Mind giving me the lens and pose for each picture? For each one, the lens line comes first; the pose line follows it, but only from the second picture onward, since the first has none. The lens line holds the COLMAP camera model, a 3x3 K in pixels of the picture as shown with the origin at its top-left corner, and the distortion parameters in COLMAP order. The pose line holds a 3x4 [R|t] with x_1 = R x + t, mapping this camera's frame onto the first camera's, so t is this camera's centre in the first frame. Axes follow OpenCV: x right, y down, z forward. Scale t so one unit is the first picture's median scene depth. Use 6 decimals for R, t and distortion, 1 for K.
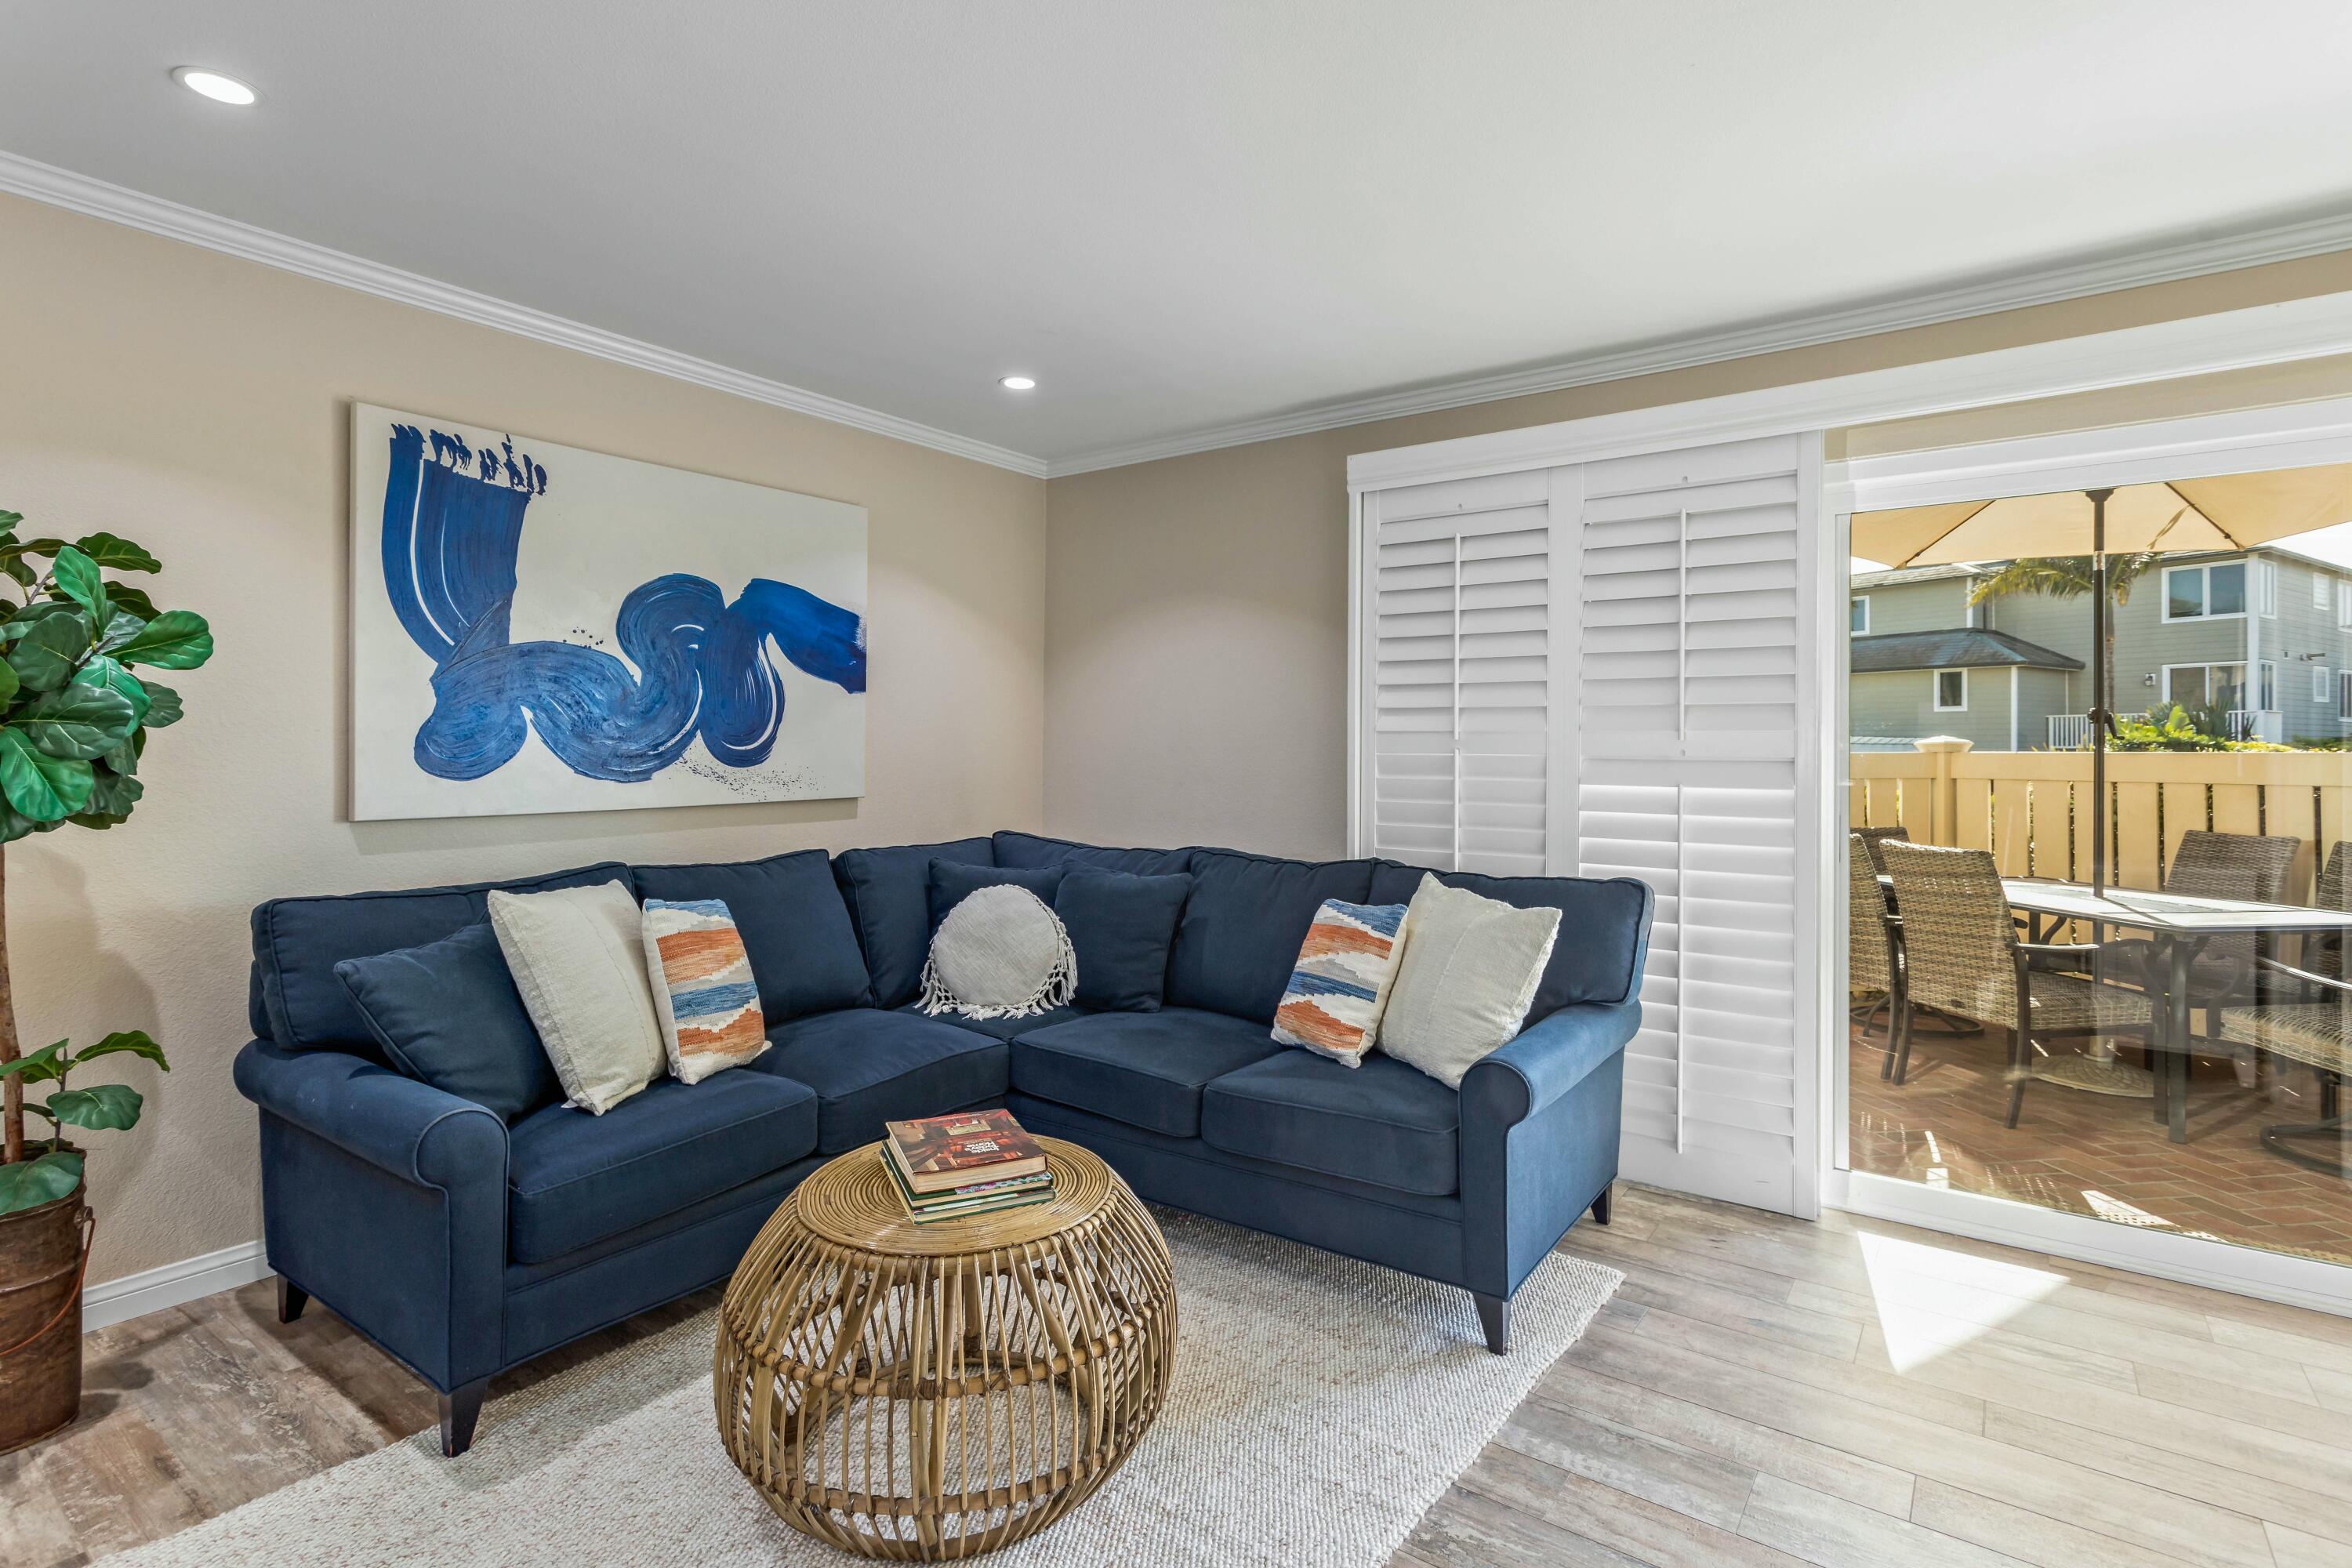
lens RADIAL K [[1153.4, 0, 1185.4], [0, 1153.4, 744.2], [0, 0, 1]] dist [0.000776, -0.000352]
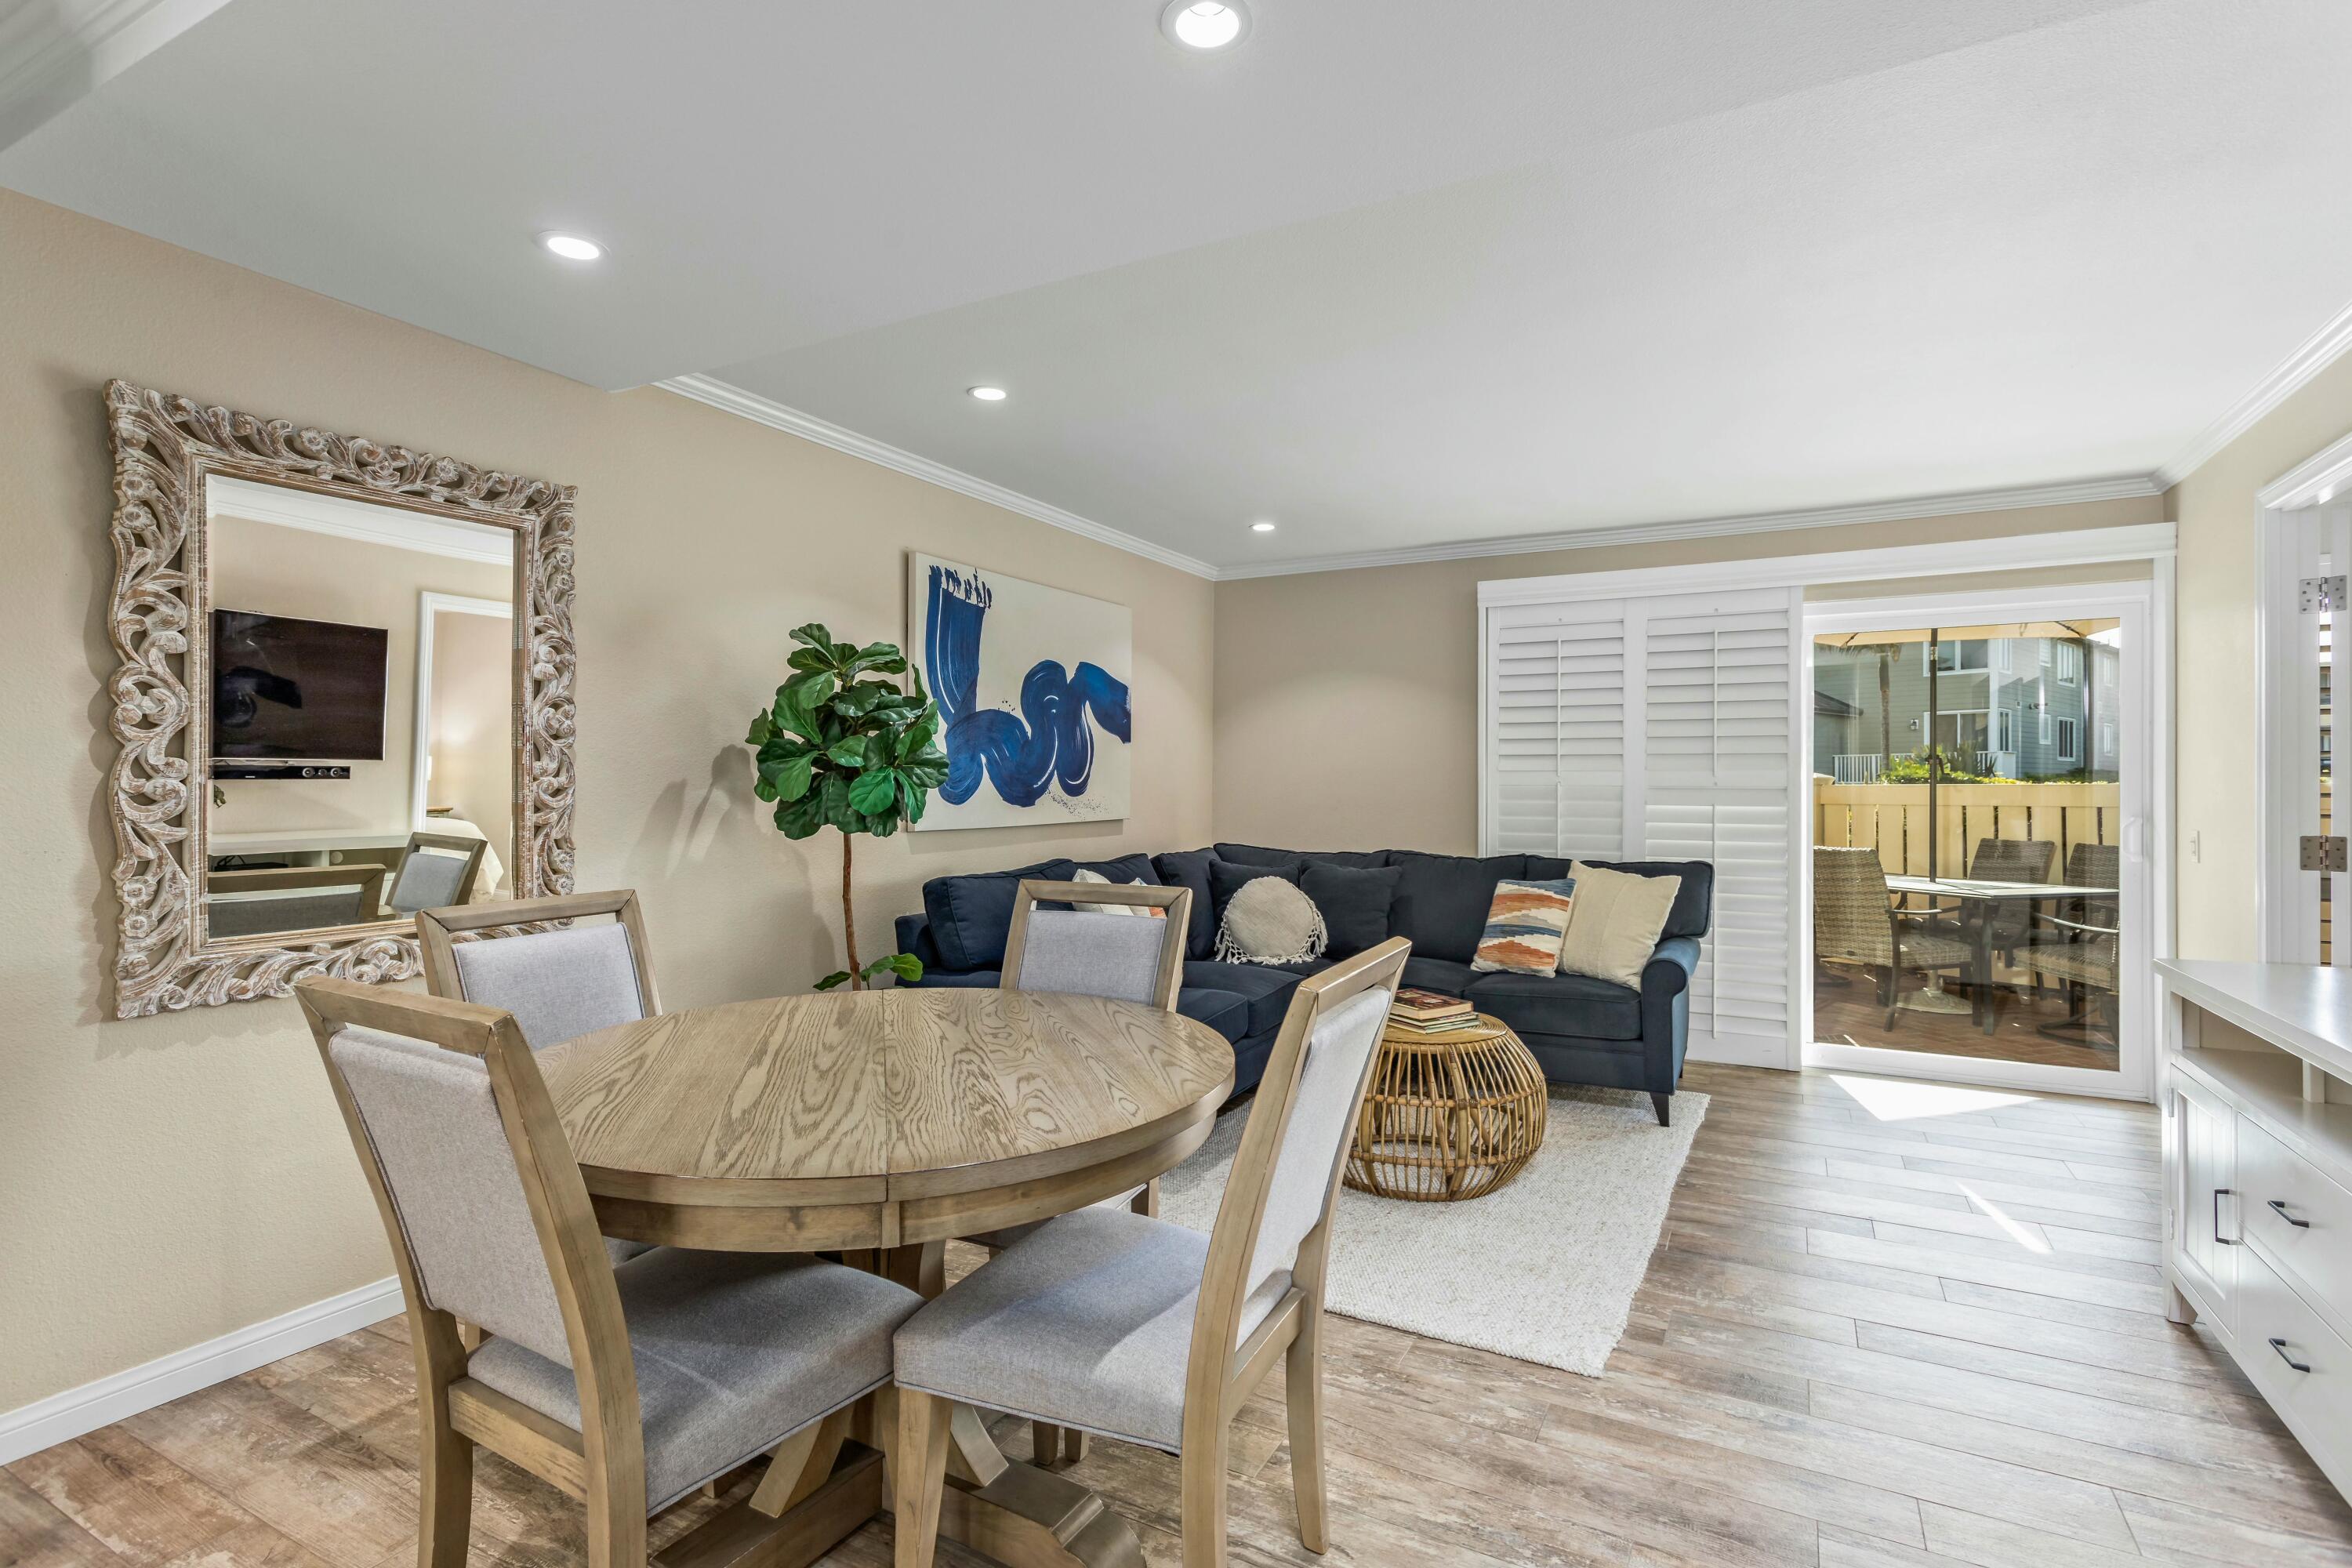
lens RADIAL K [[1155.7, 0, 1176.0], [0, 1155.7, 784.0], [0, 0, 1]] dist [-0.000638, -0.000119]
pose [[0.990767, -0.002871, 0.135544, -0.485305], [0.002750, 0.999996, 0.001085, 0.003505], [-0.135546, -0.000702, 0.990771, -0.439742]]
